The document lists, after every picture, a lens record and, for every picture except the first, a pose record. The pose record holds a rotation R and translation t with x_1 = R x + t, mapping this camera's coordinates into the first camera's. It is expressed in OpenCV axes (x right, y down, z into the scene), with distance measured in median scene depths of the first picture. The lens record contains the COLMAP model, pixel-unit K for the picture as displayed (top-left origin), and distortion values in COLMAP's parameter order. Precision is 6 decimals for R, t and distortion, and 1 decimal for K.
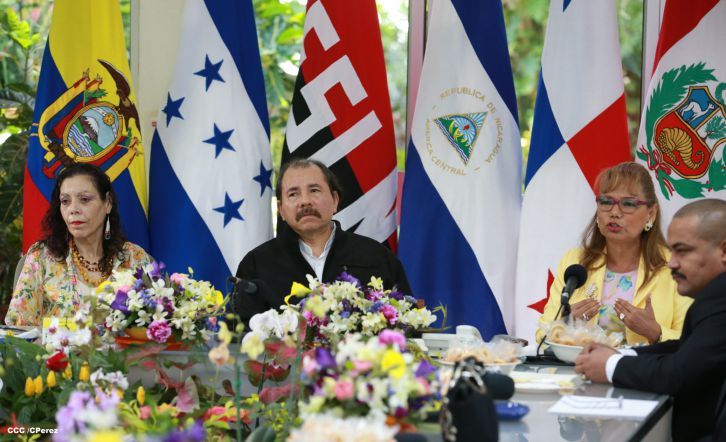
lens RADIAL K [[2800.5, 0, 361.3], [0, 2800.5, 240.5], [0, 0, 1]] dist [0.473945, 3.223417]
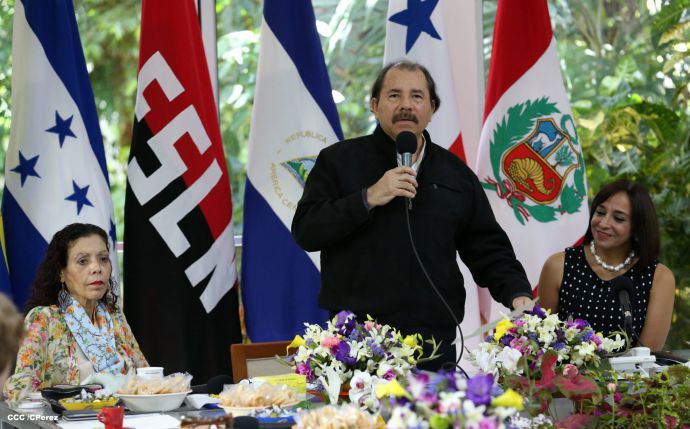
lens RADIAL K [[2852.9, 0, 345.0], [0, 2852.9, 214.5], [0, 0, 1]] dist [0.306917, 8.201017]
pose [[0.873056, -0.062494, 0.483598, -0.576913], [0.076791, 0.996999, -0.009794, -0.015758], [-0.481535, 0.045687, 0.875235, 0.095598]]
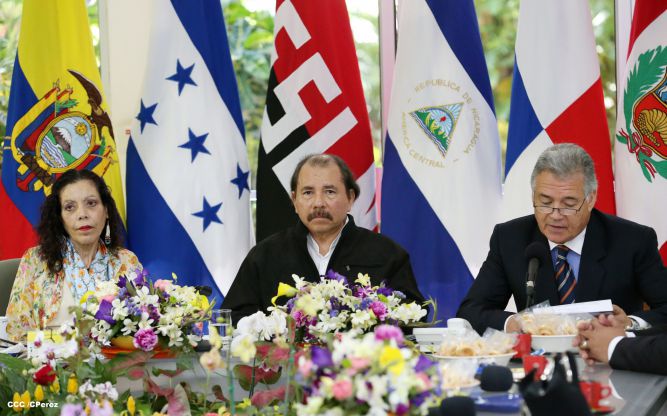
lens RADIAL K [[2757.8, 0, 333.5], [0, 2757.8, 208.0], [0, 0, 1]] dist [0.306917, 8.201017]
pose [[0.998789, -0.049140, 0.002290, -0.006175], [0.049166, 0.998710, -0.012661, 0.001859], [-0.001665, 0.012759, 0.999917, 0.030944]]
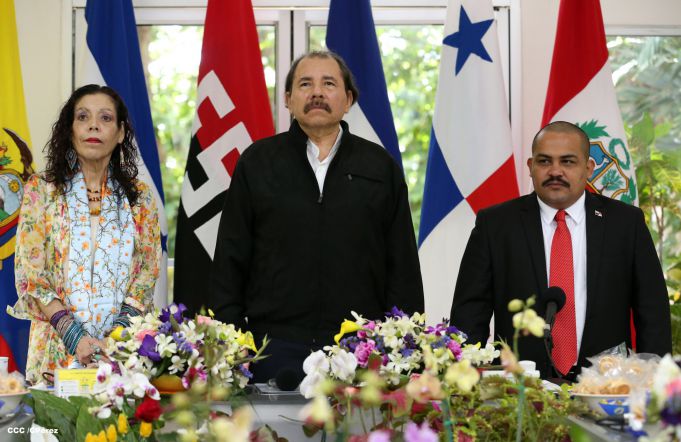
lens RADIAL K [[1848.9, 0, 327.8], [0, 1848.9, 220.6], [0, 0, 1]] dist [-0.132164, -0.085472]
pose [[0.976073, -0.017656, 0.216724, -0.155433], [0.033727, 0.996929, -0.070679, 0.024886], [-0.214810, 0.076298, 0.973671, 0.417377]]
